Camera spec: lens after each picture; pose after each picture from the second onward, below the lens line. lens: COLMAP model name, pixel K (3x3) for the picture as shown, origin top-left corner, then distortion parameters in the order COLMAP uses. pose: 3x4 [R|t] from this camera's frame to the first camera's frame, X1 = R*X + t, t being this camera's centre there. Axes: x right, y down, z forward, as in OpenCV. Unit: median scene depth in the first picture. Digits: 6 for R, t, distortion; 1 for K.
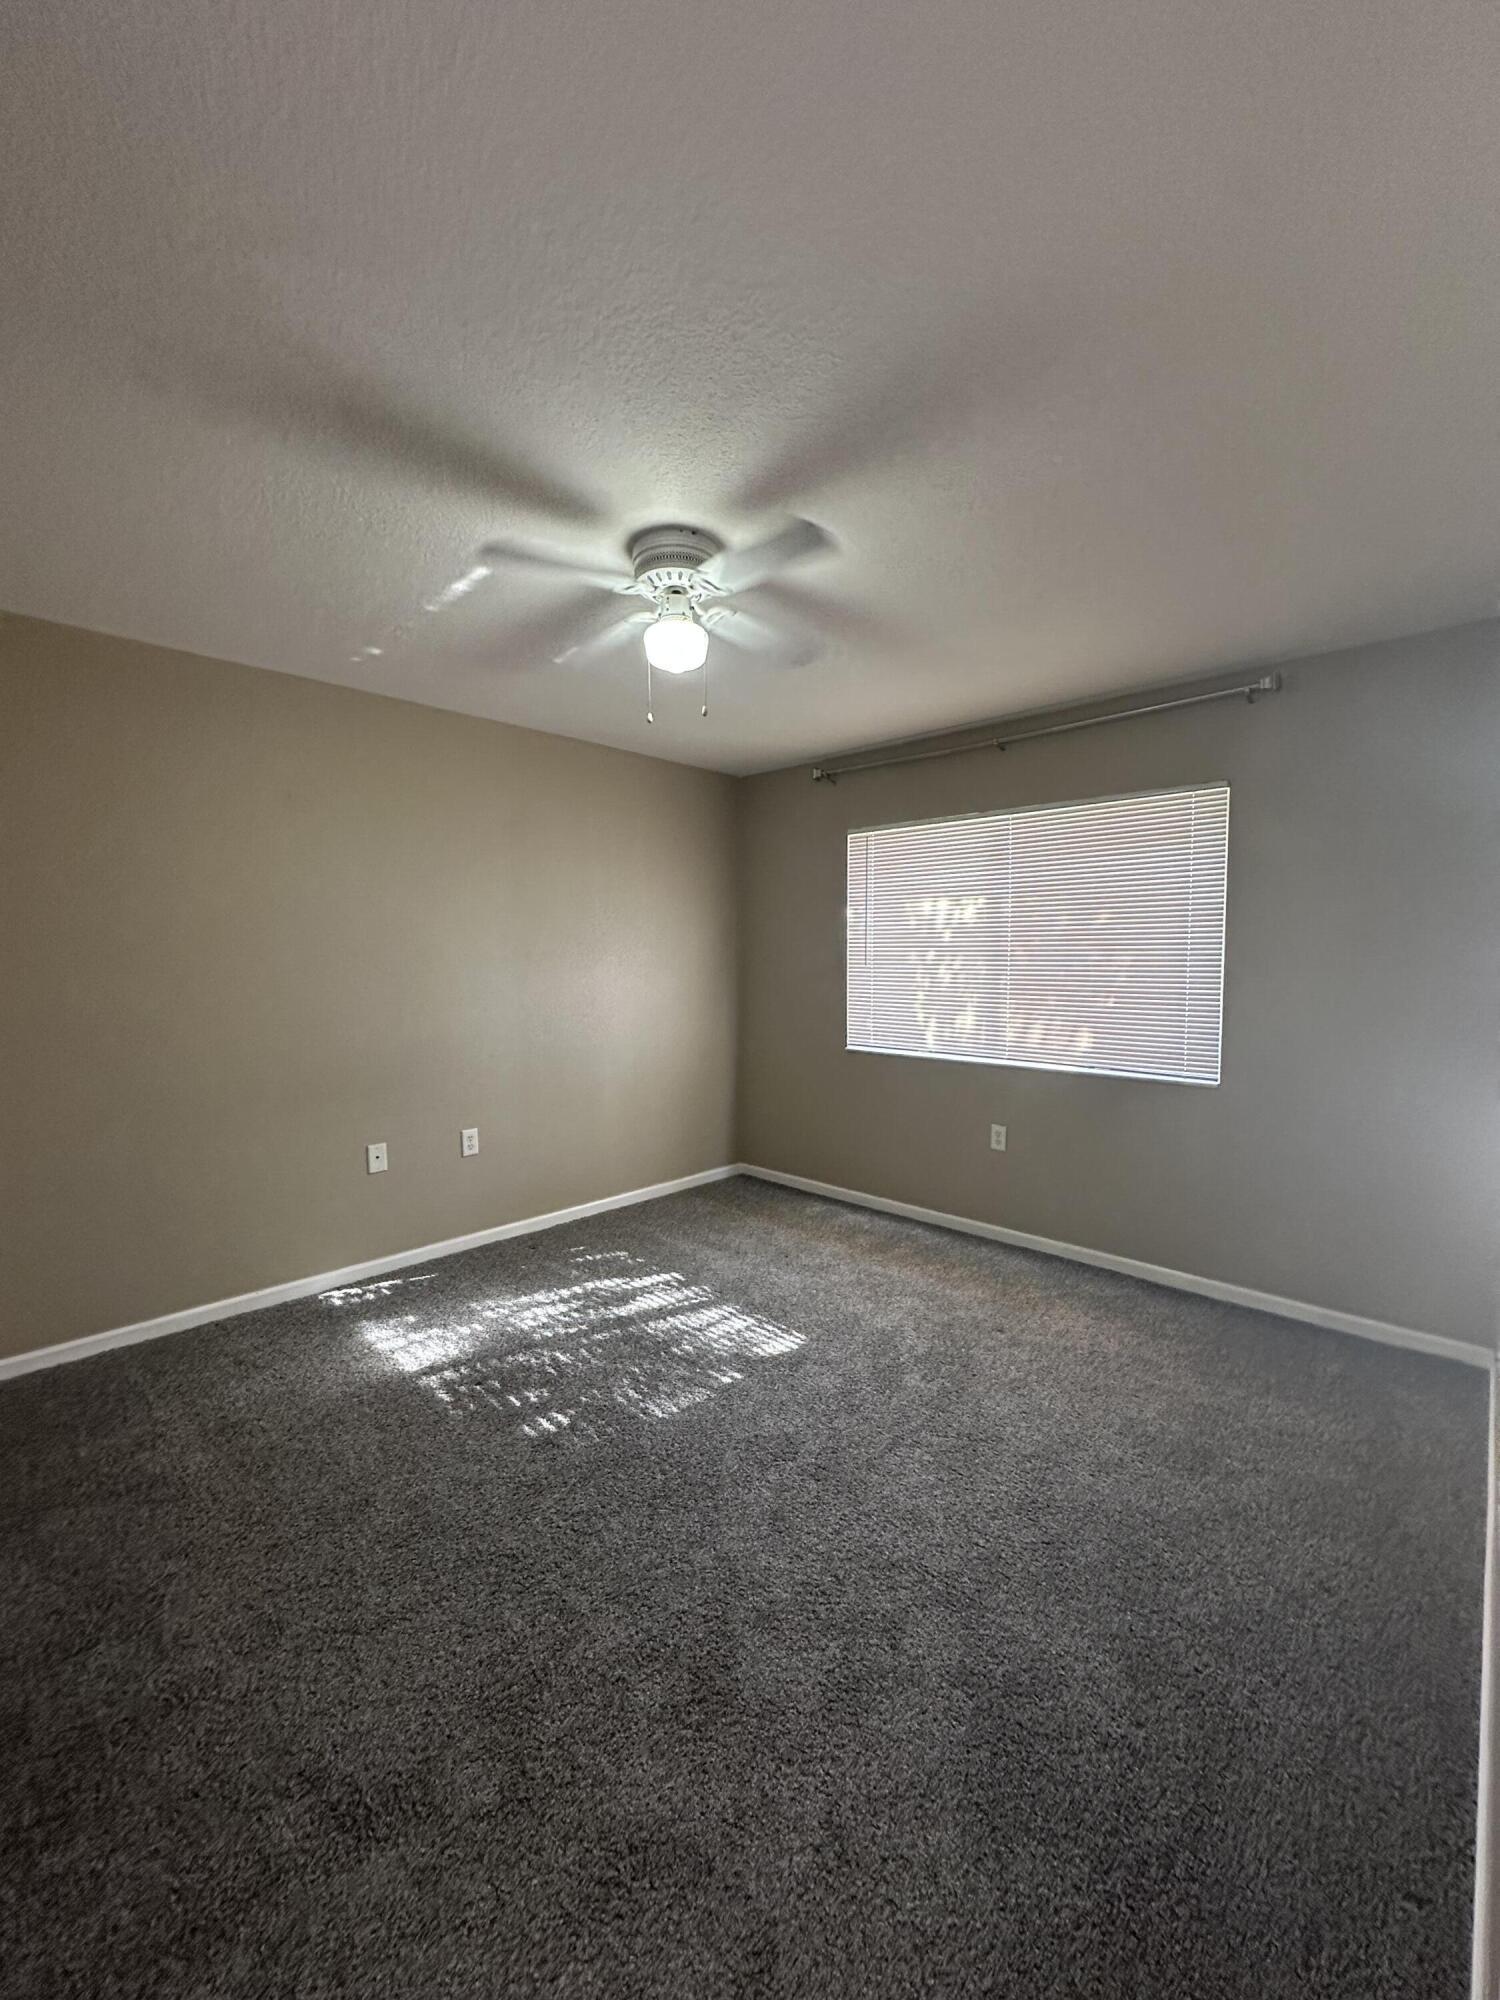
lens RADIAL K [[797.8, 0, 750.5], [0, 797.8, 1001.0], [0, 0, 1]] dist [-0.007511, 0.002053]
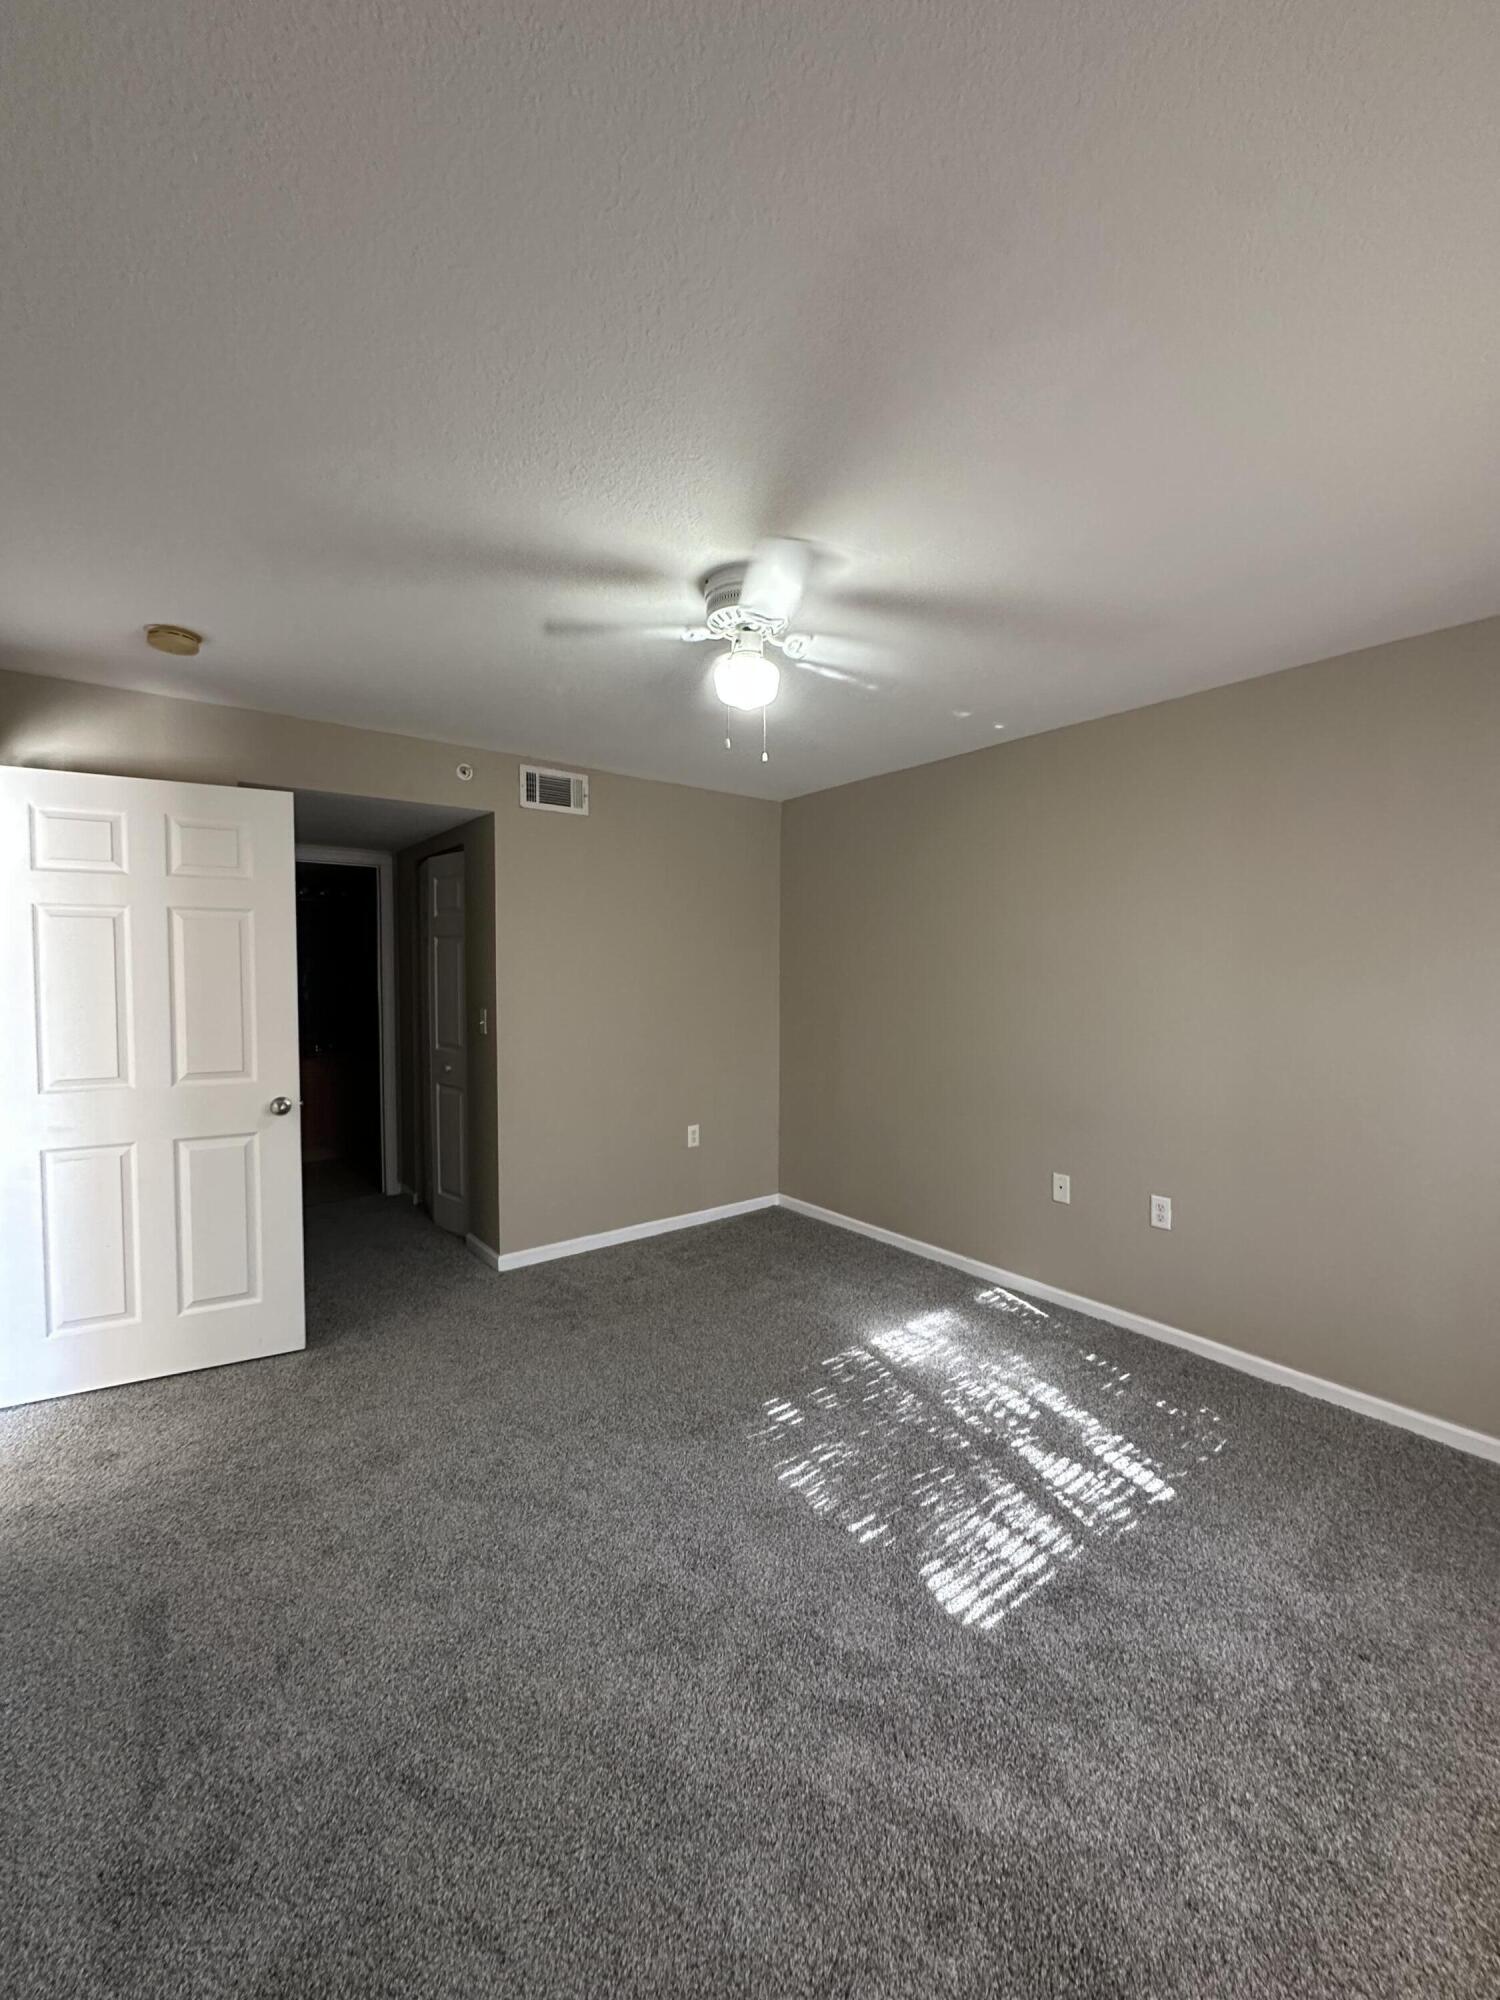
lens RADIAL K [[797.8, 0, 750.5], [0, 797.8, 1001.0], [0, 0, 1]] dist [-0.007511, 0.002053]
pose [[-0.139930, 0.038804, -0.989401, 0.661575], [-0.065680, 0.996667, 0.048378, -0.068254], [0.987981, 0.071754, -0.136915, 0.860379]]
